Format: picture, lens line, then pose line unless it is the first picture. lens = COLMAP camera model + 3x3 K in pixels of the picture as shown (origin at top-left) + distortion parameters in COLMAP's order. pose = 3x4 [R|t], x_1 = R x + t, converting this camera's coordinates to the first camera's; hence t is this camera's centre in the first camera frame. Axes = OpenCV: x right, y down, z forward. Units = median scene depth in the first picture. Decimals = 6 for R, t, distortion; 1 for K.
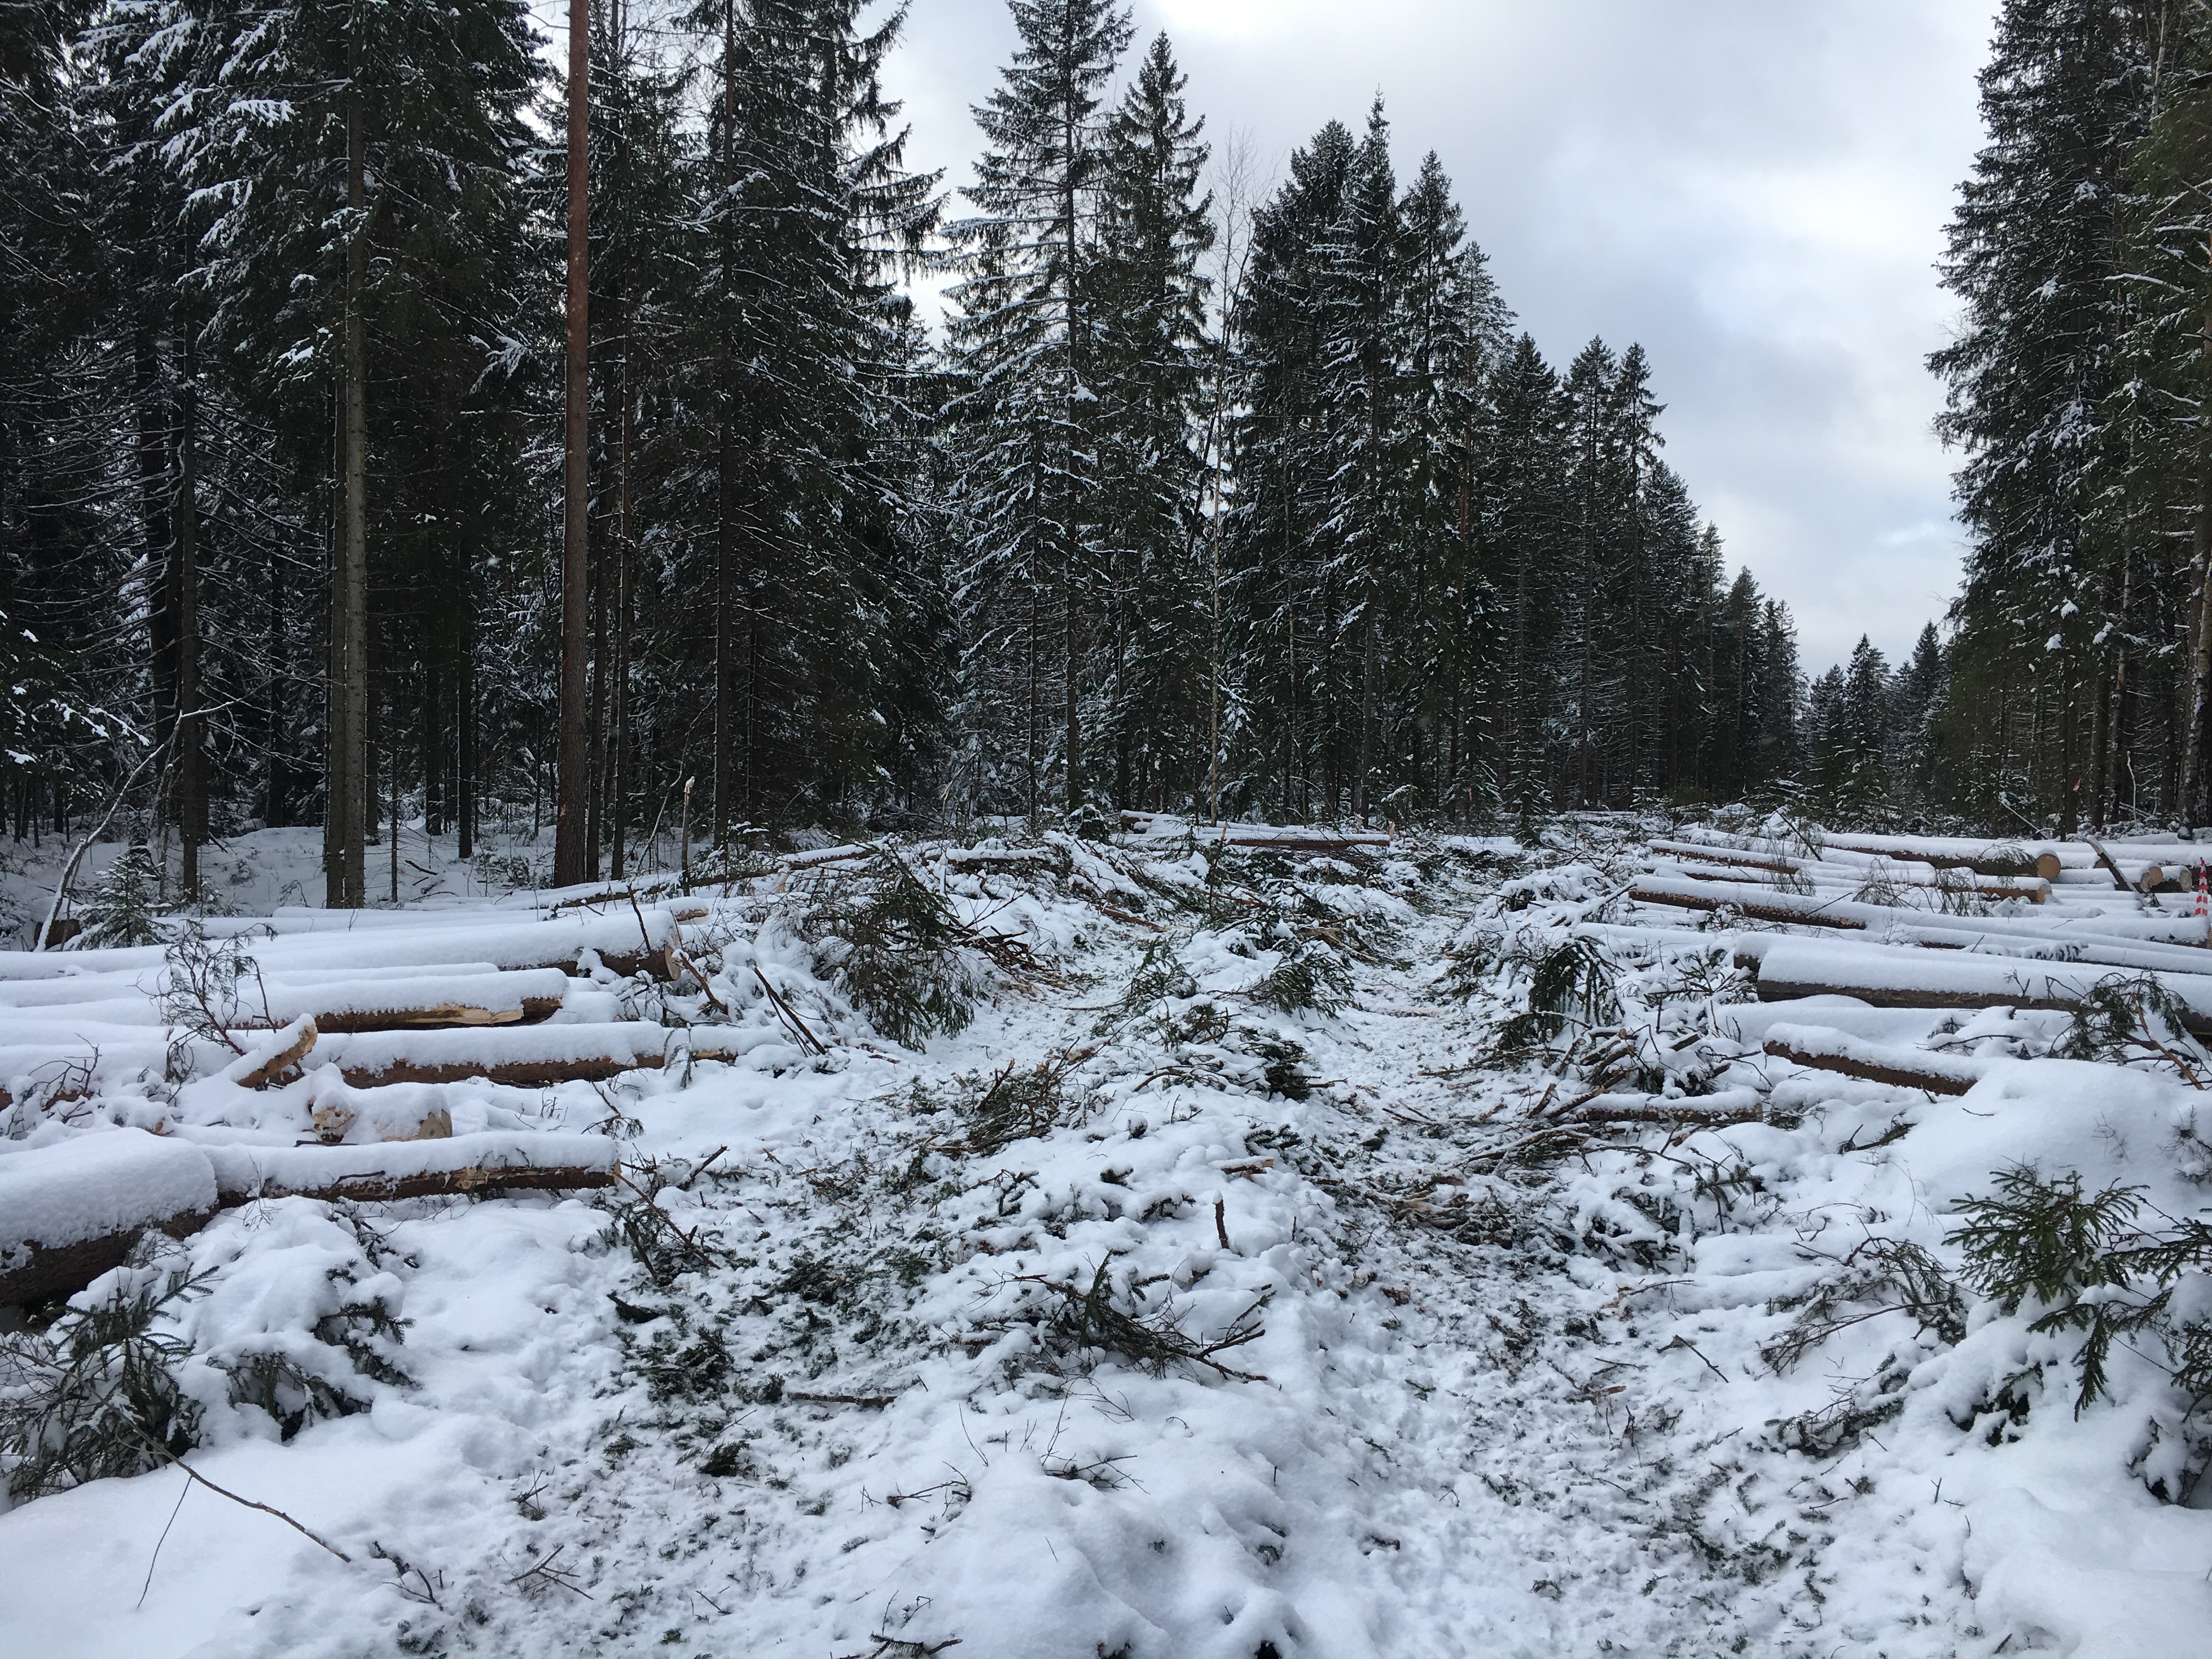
lens RADIAL K [[2080.7, 0, 1106.0], [0, 2080.7, 829.5], [0, 0, 1]] dist [0.037264, -0.002838]
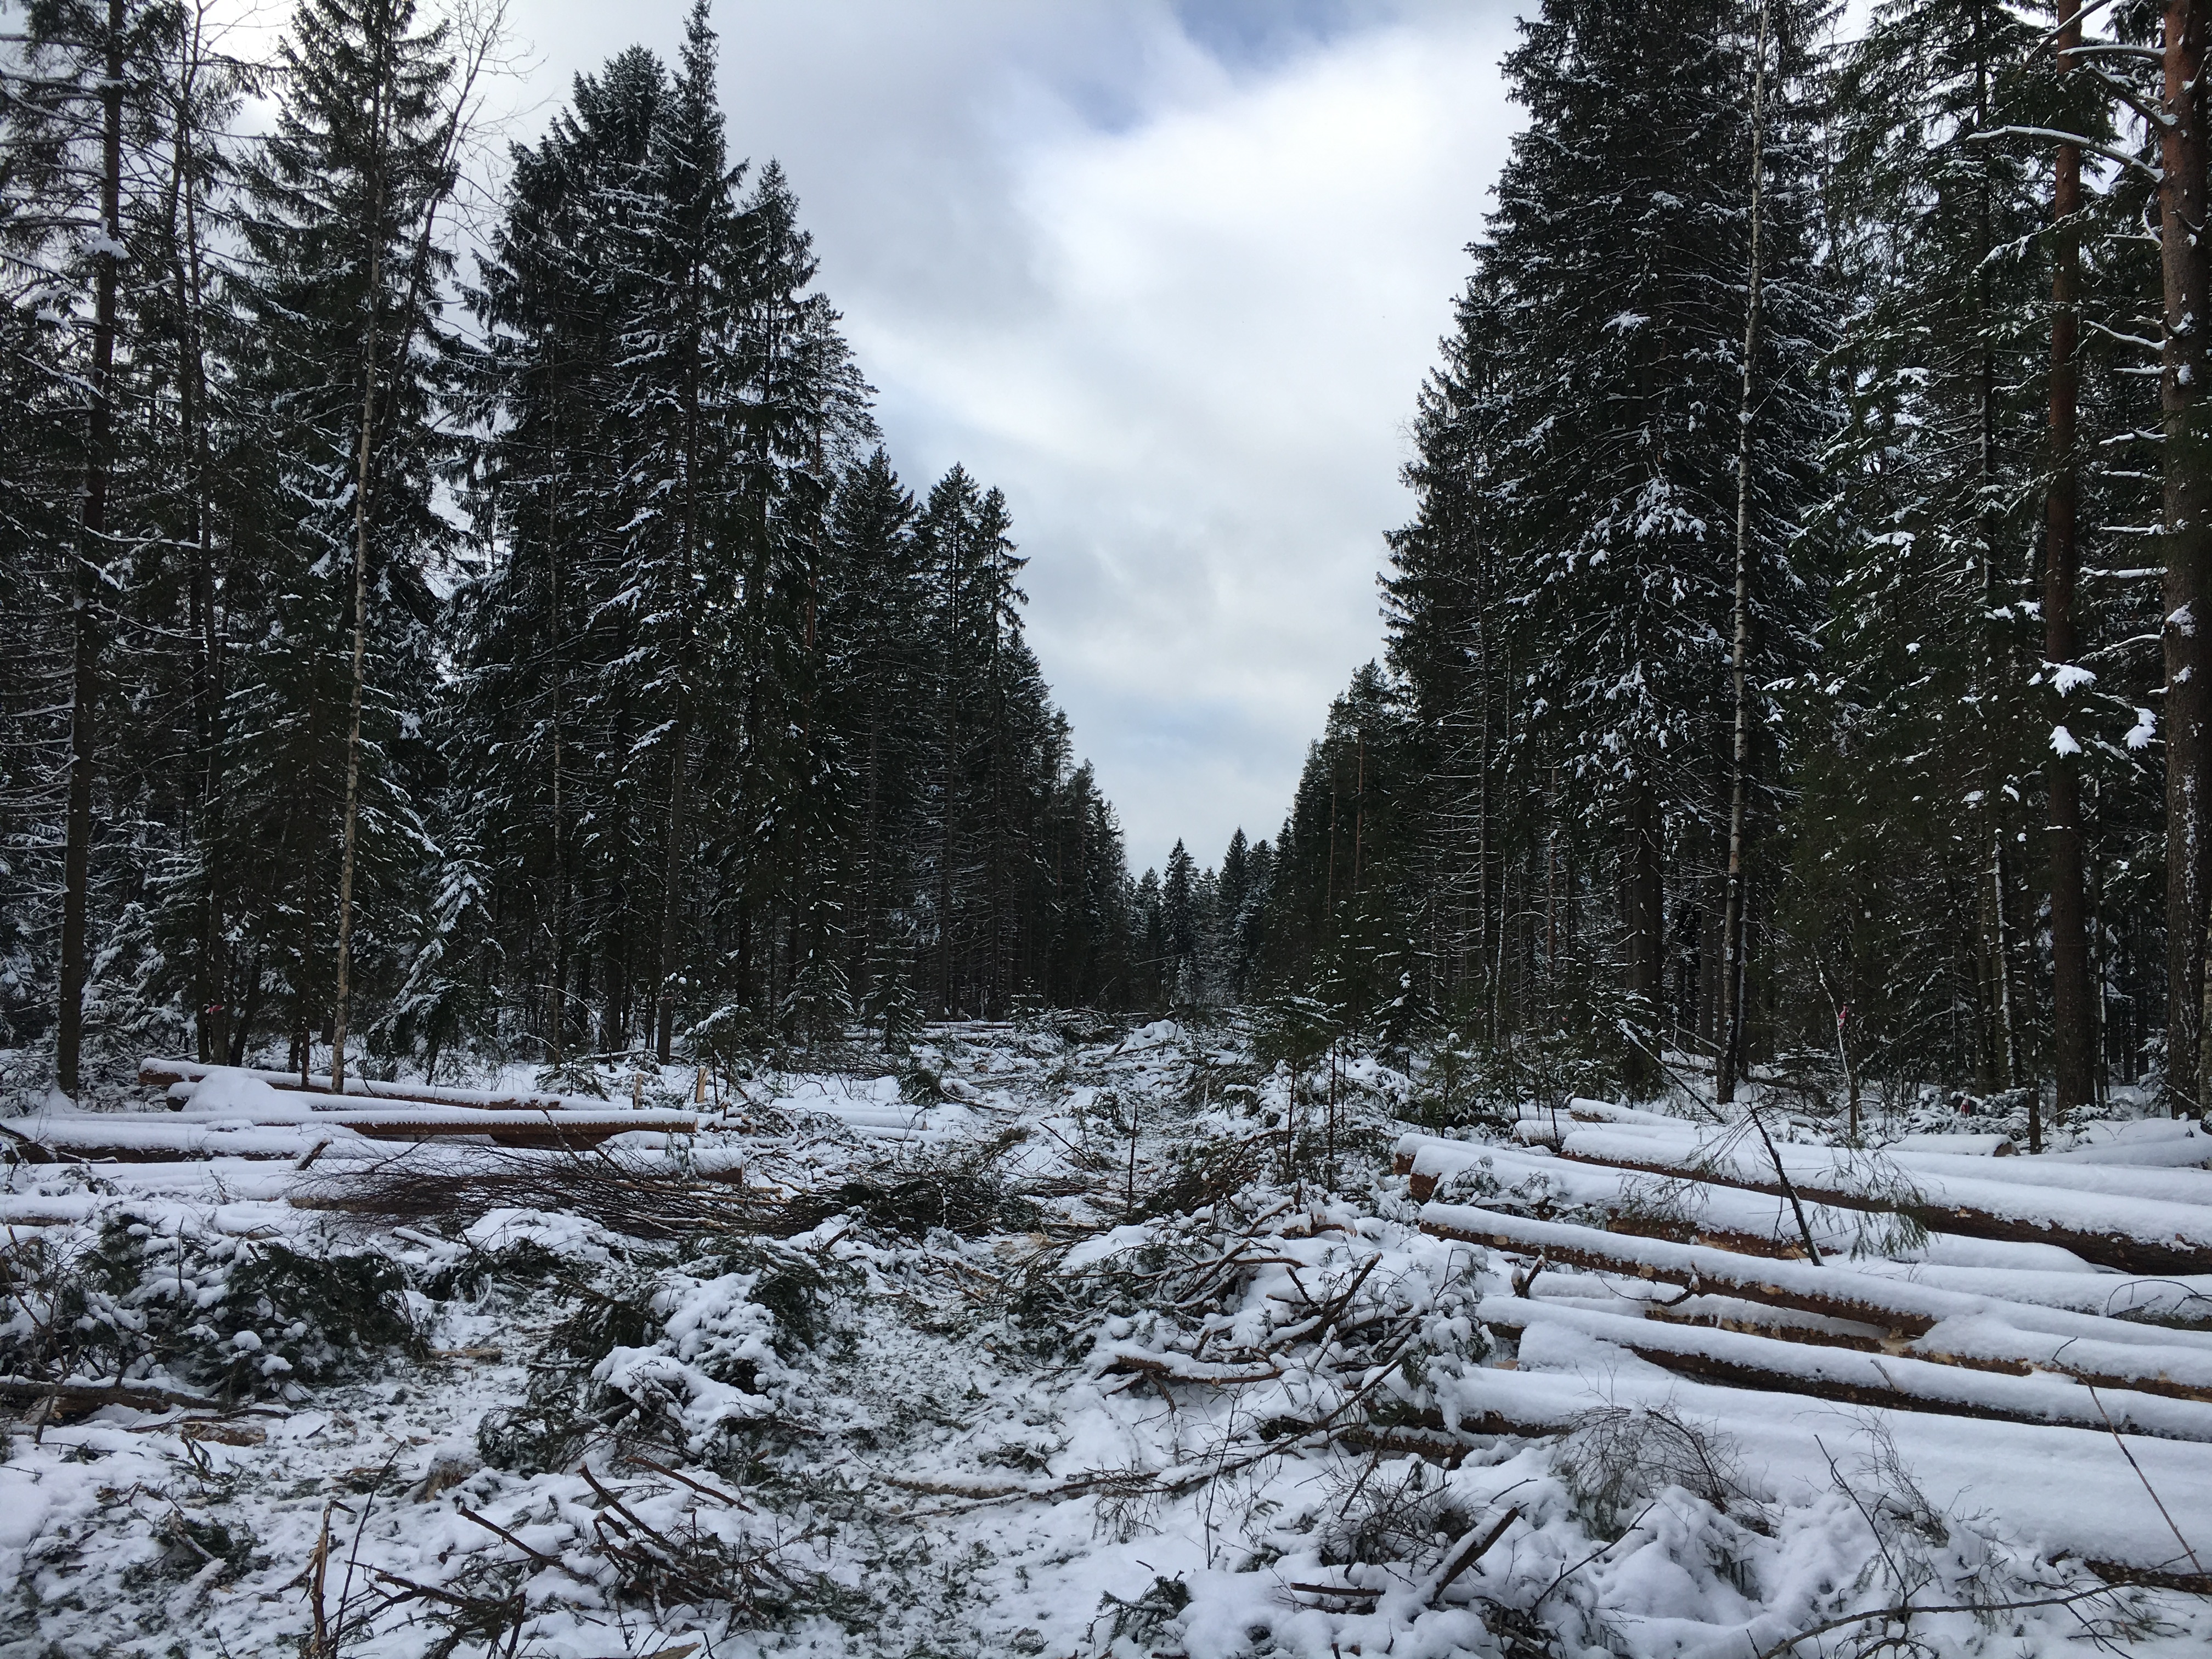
lens RADIAL K [[2080.7, 0, 1106.0], [0, 2080.7, 829.5], [0, 0, 1]] dist [0.037264, -0.002838]
pose [[0.947878, 0.030468, 0.317173, 0.038409], [-0.000386, 0.995527, -0.094477, -0.010025], [-0.318633, 0.089430, 0.943650, 0.277995]]
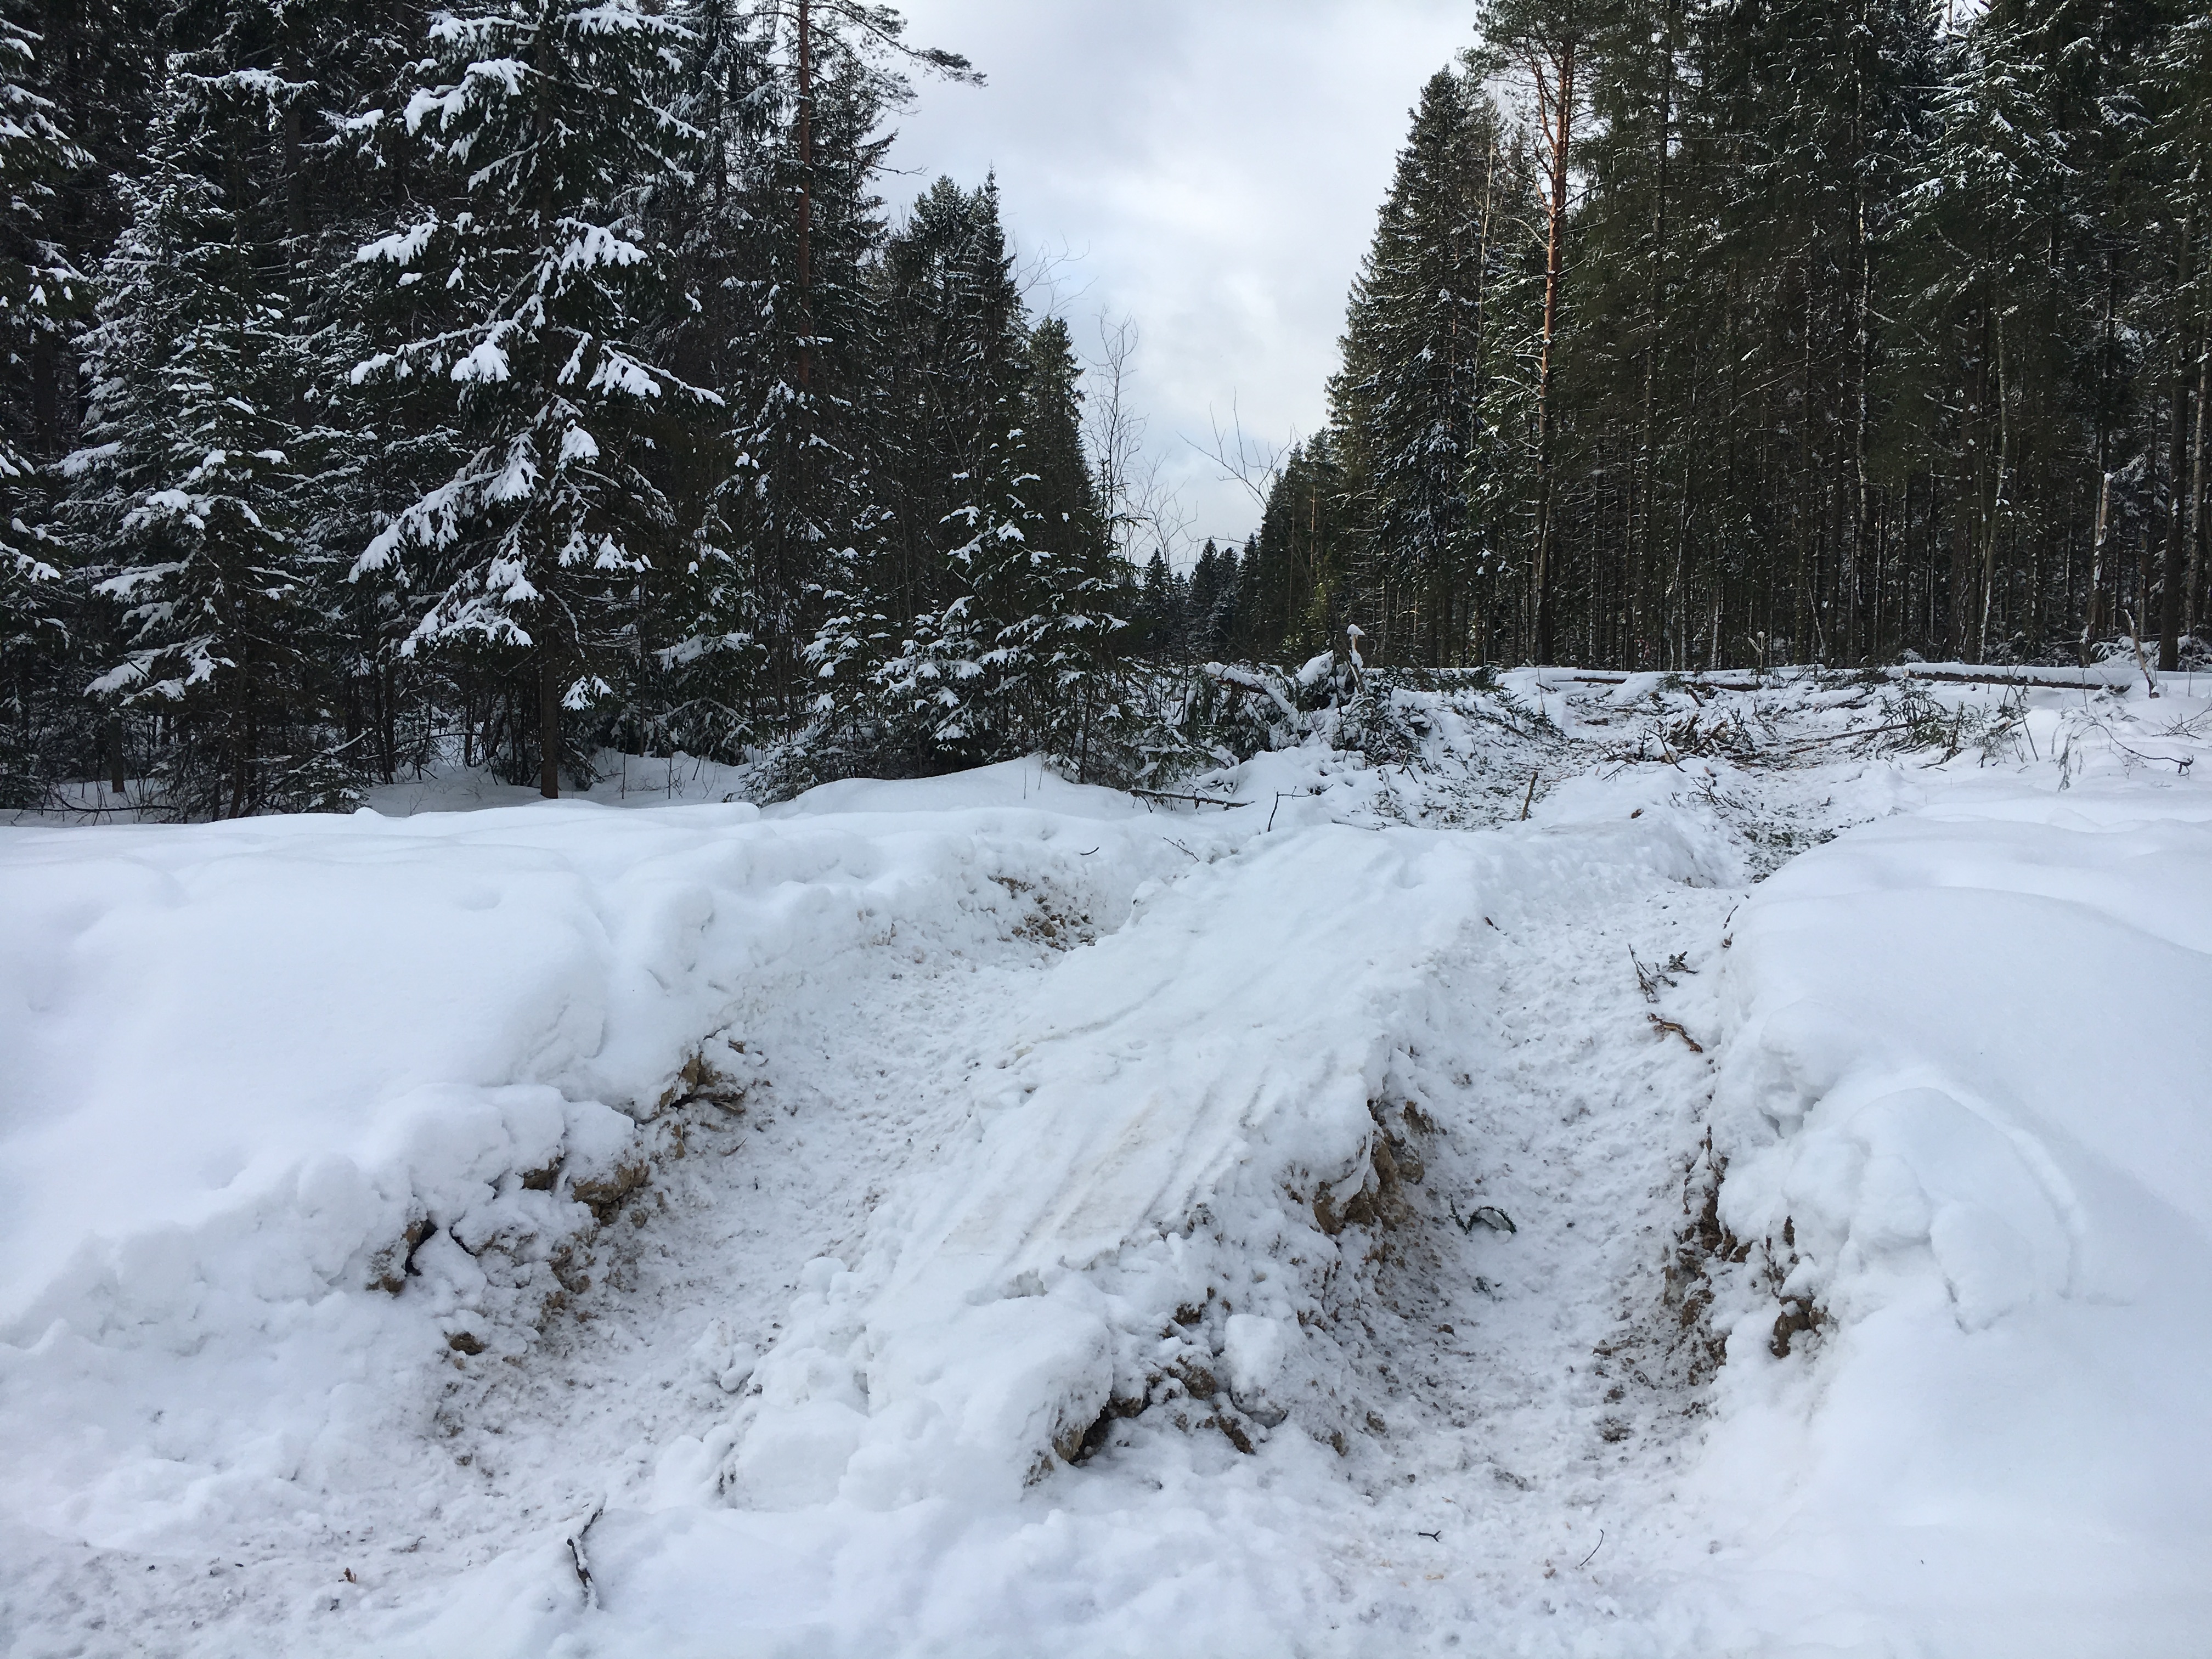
lens RADIAL K [[2005.4, 0, 1104.2], [0, 2005.4, 839.9], [0, 0, 1]] dist [0.016337, -0.004804]
pose [[0.942462, -0.028090, 0.333131, -0.220936], [0.009172, 0.998261, 0.058225, 0.020413], [-0.334187, -0.051819, 0.941081, -0.275501]]
